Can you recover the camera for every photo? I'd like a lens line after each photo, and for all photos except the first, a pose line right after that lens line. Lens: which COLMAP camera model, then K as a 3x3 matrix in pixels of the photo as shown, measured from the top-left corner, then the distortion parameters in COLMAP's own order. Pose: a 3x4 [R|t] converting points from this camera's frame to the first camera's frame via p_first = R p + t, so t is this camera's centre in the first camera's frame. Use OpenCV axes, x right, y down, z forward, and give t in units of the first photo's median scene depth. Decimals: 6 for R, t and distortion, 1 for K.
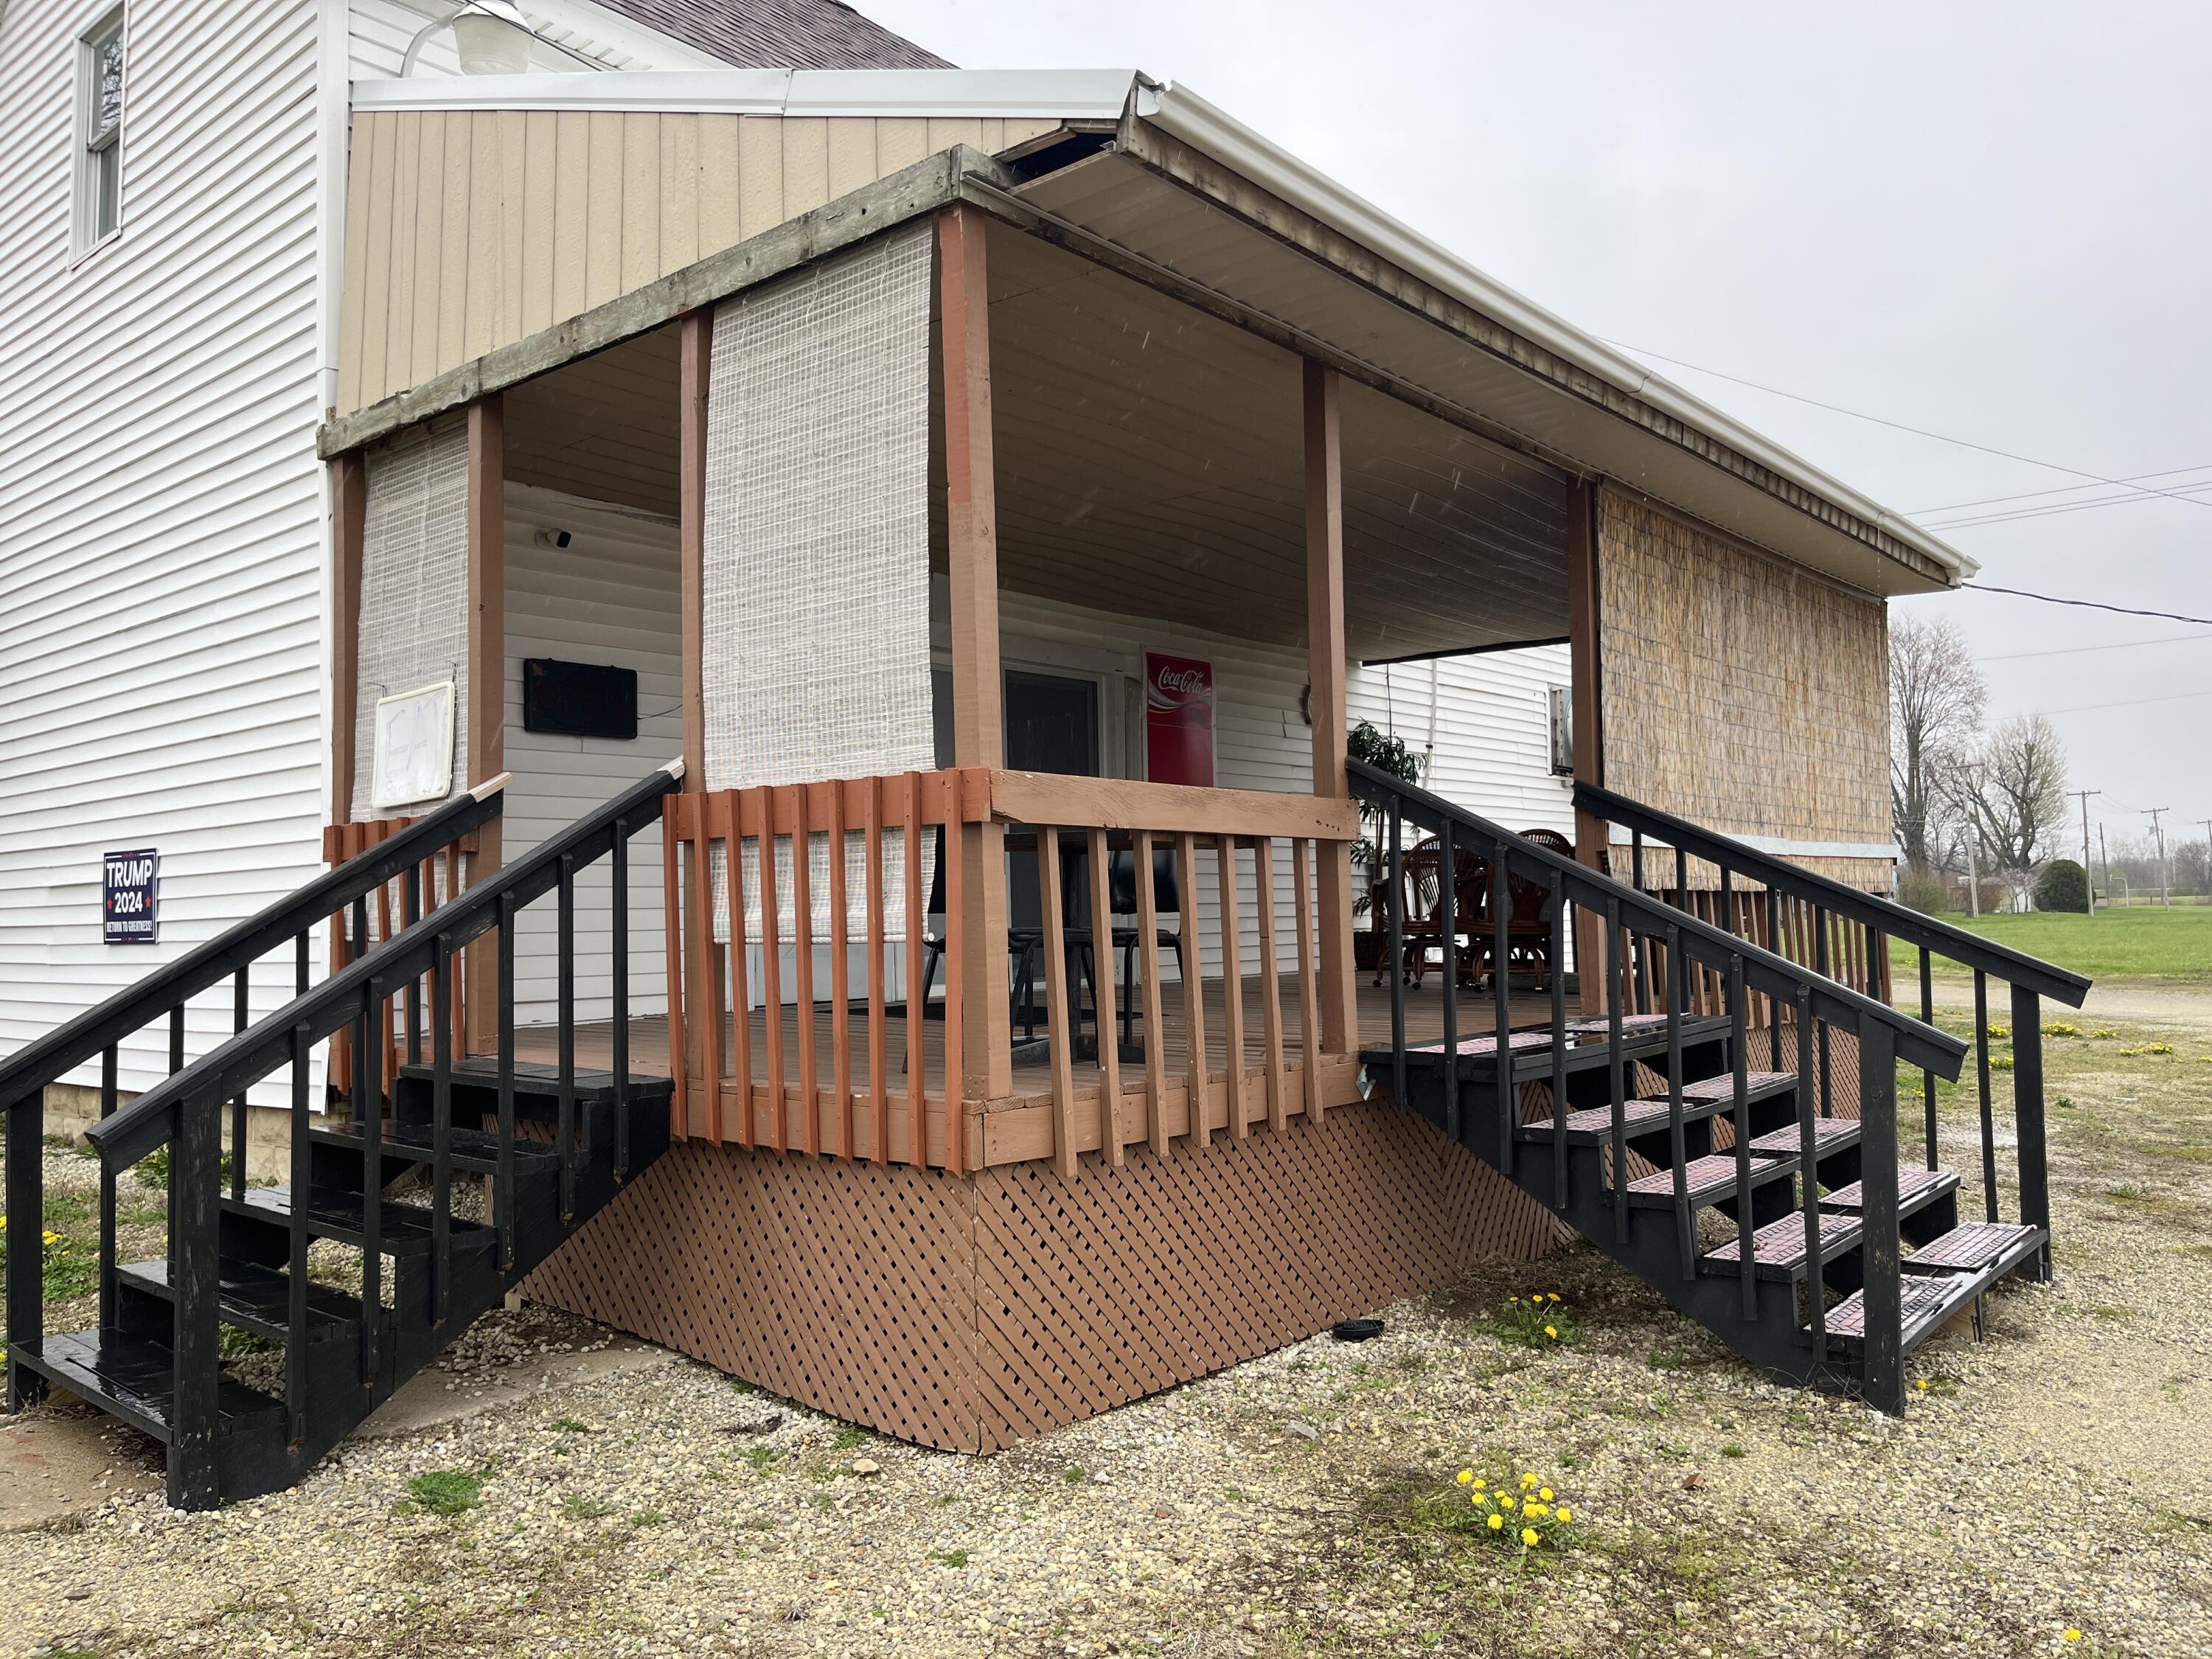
lens RADIAL K [[1689.9, 0, 1121.9], [0, 1689.9, 836.9], [0, 0, 1]] dist [0.072584, -0.102419]
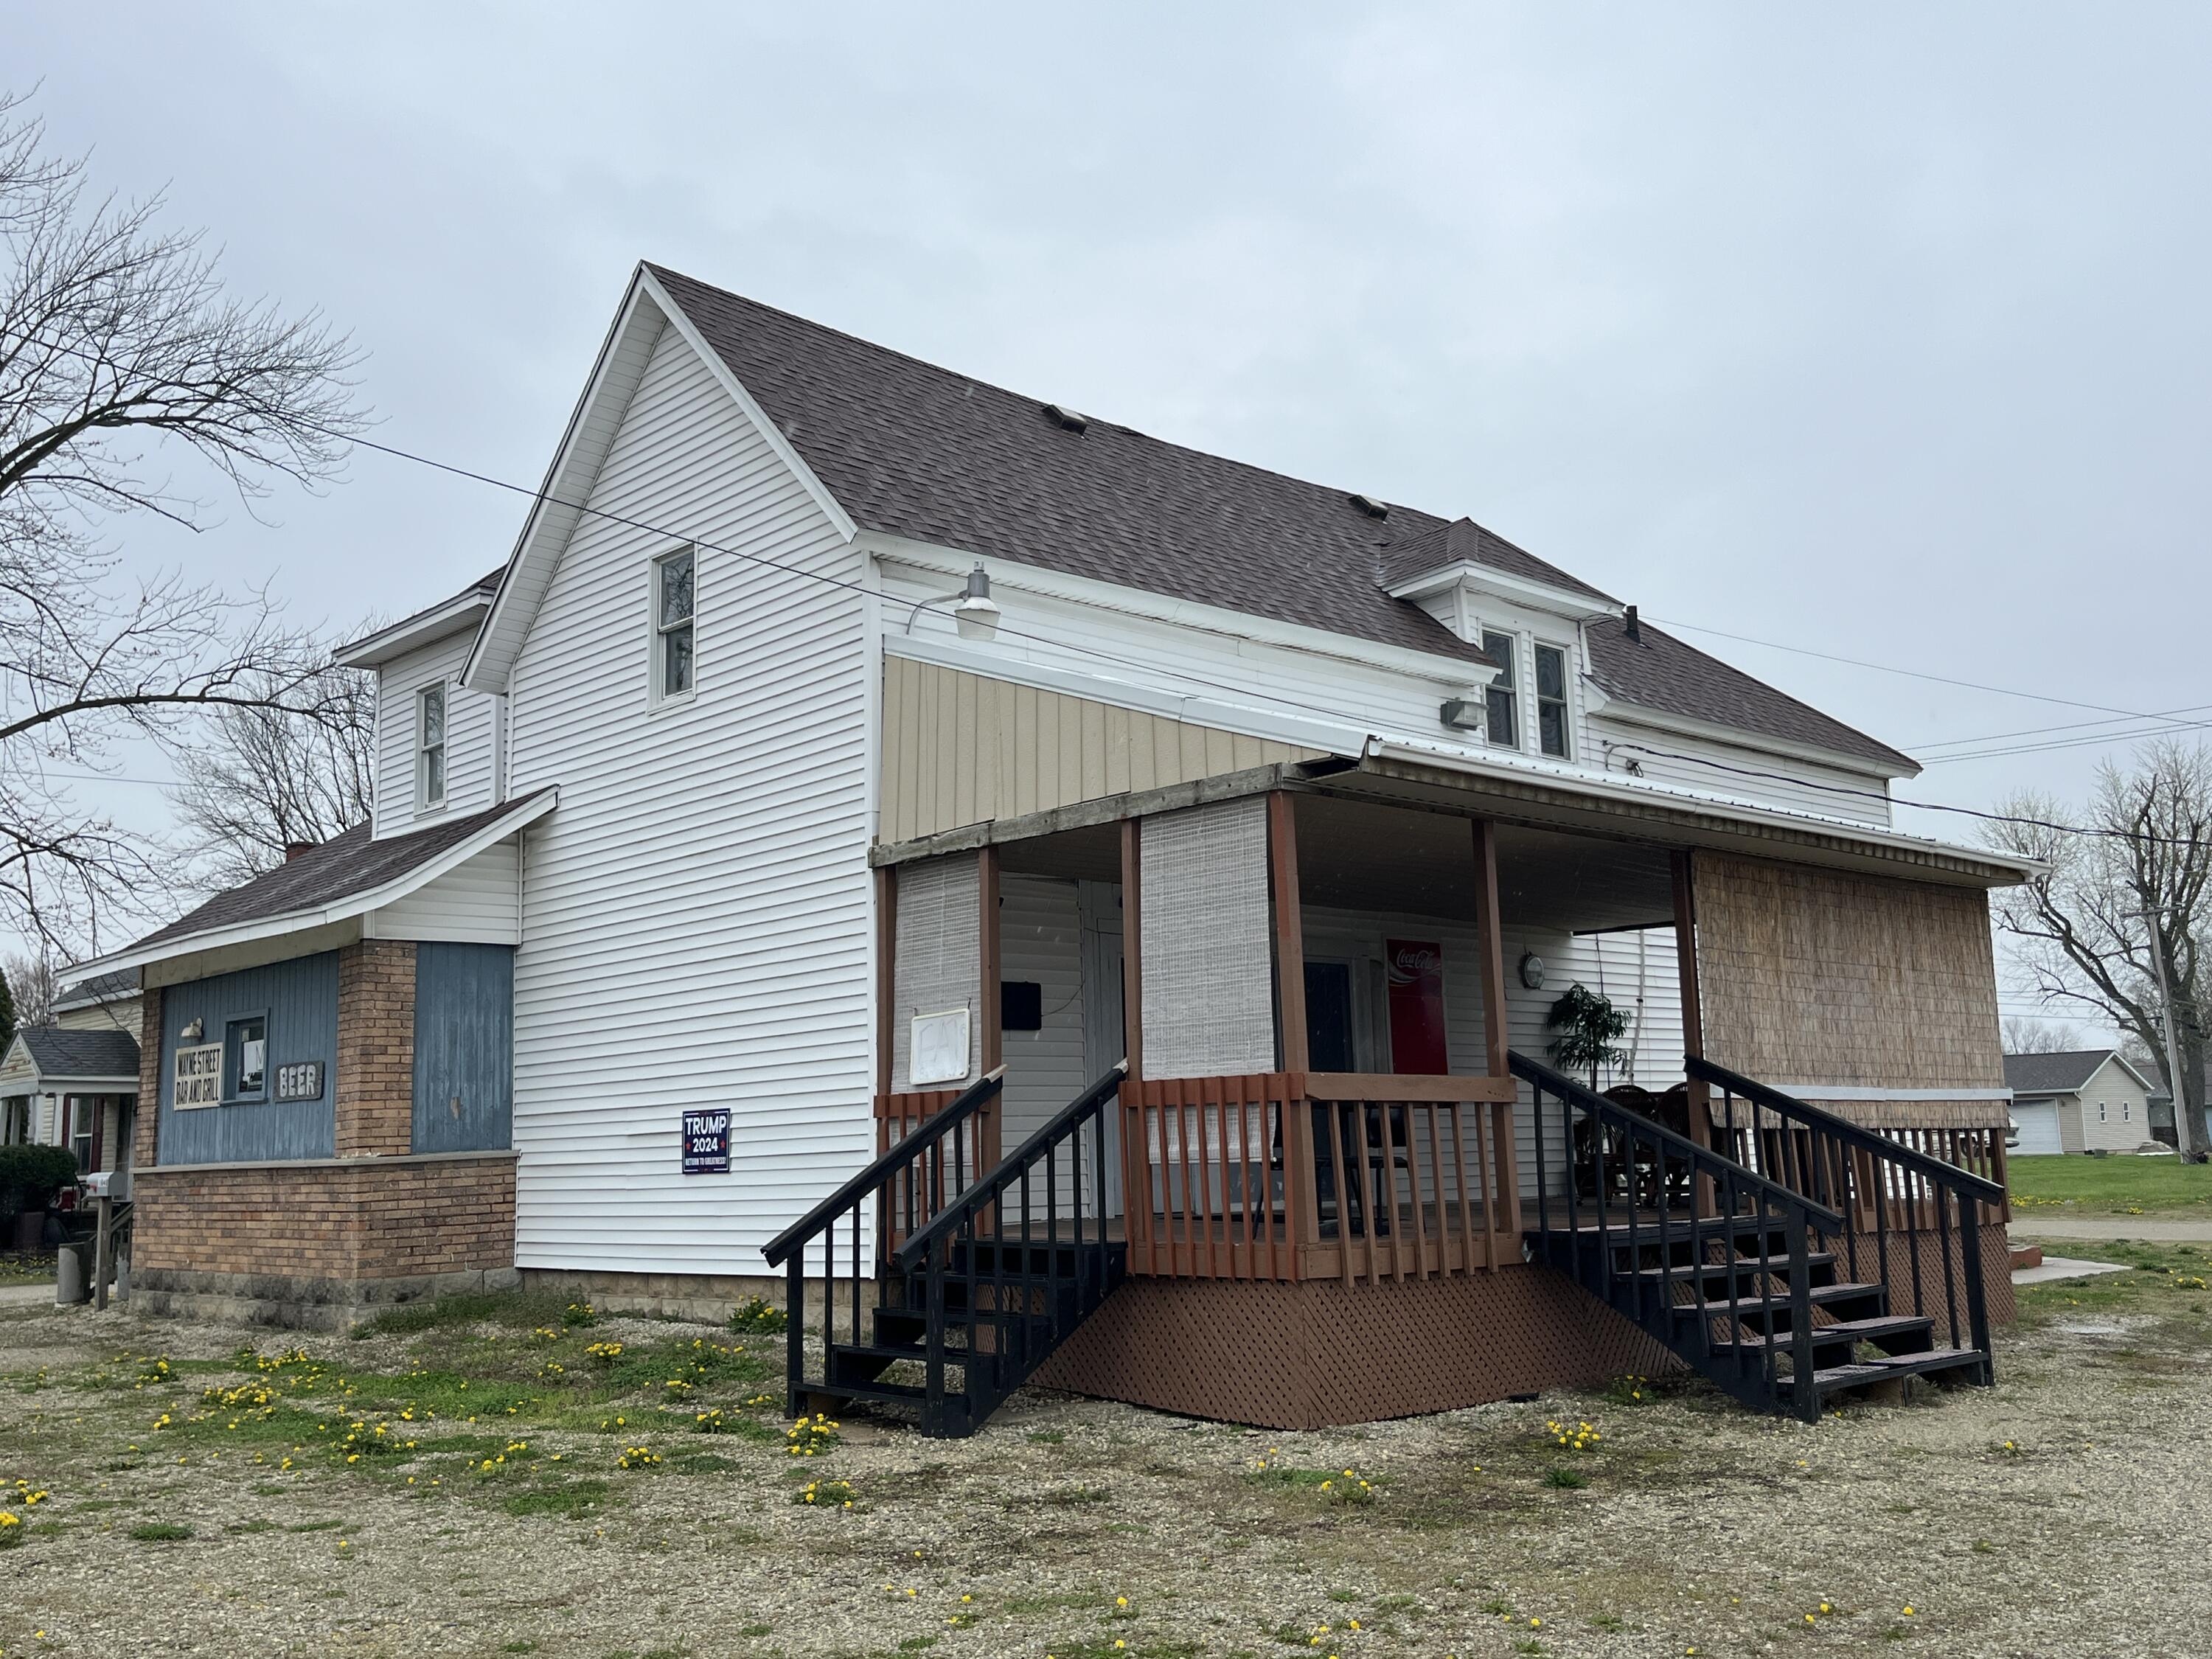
lens RADIAL K [[2084.6, 0, 1091.8], [0, 2084.6, 786.9], [0, 0, 1]] dist [0.027519, 0.000000]
pose [[0.991164, -0.029373, -0.129351, 0.000840], [0.012589, 0.991602, -0.128709, -0.049317], [0.132045, 0.125944, 0.983210, -1.186660]]
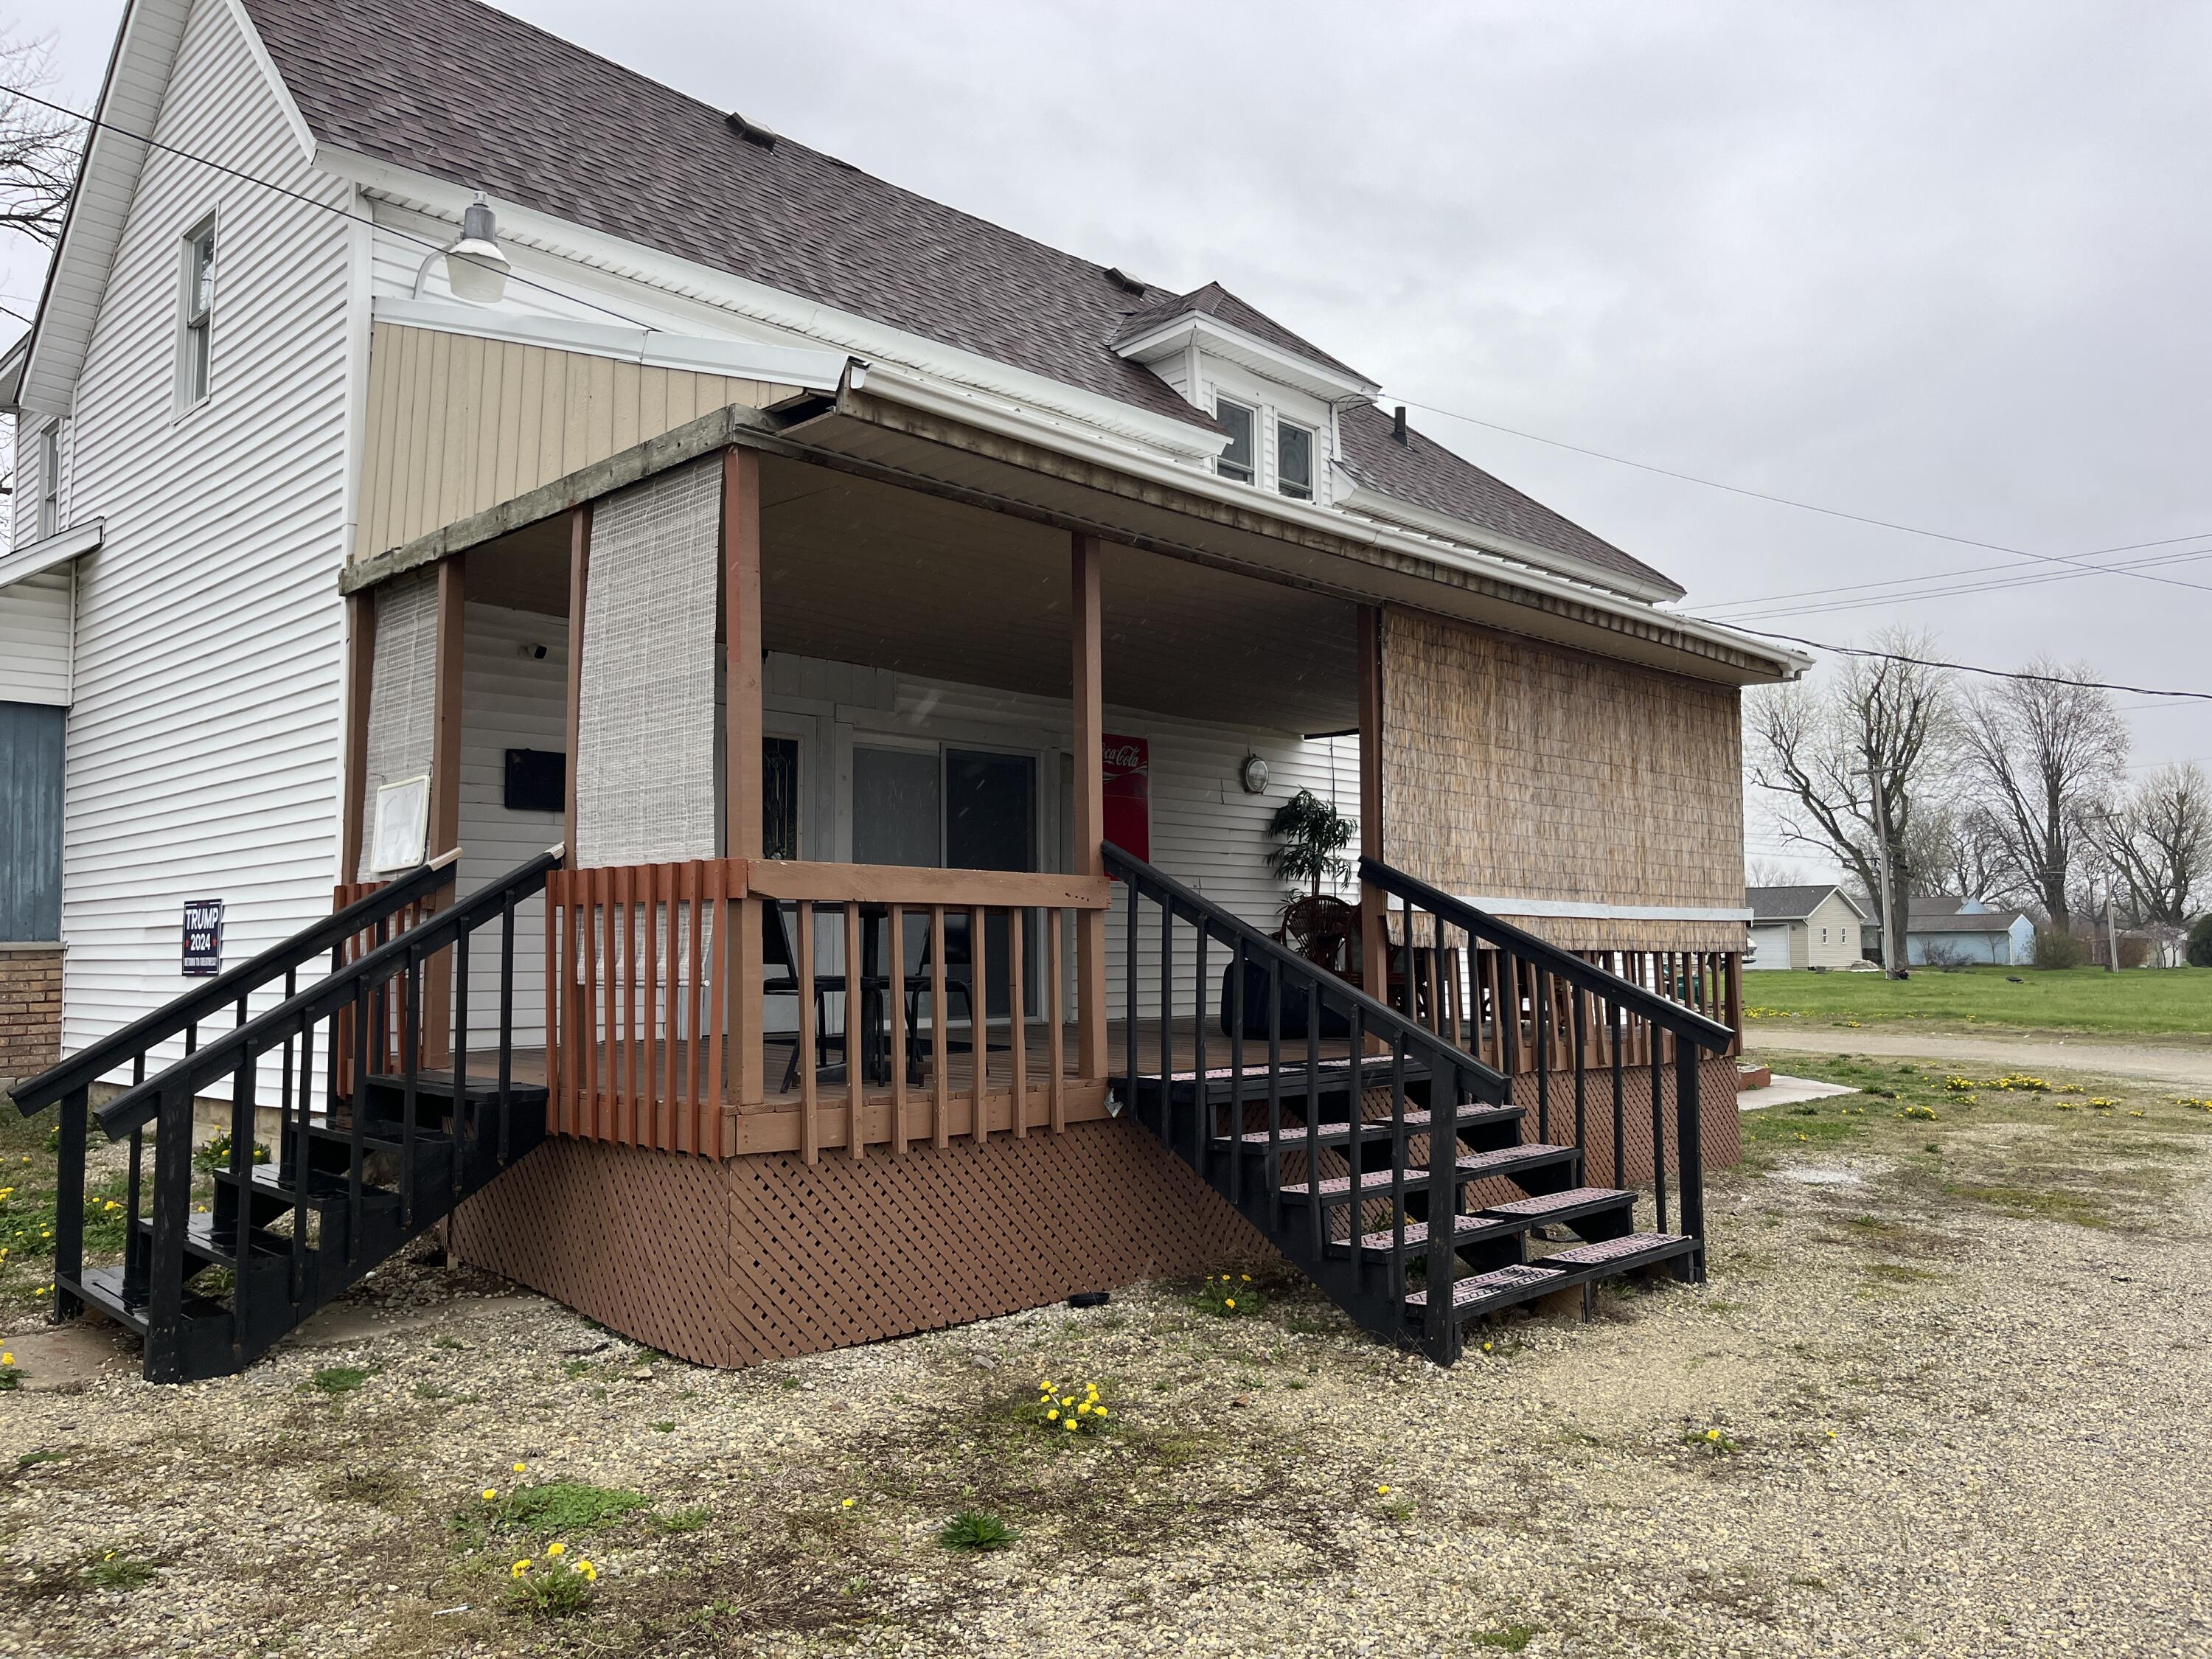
lens RADIAL K [[1689.9, 0, 1118.2], [0, 1689.9, 825.8], [0, 0, 1]] dist [0.072584, -0.102419]
pose [[0.996848, 0.008431, -0.078884, 0.261471], [-0.010796, 0.999503, -0.029605, -0.024159], [0.078595, 0.030364, 0.996444, -0.266084]]
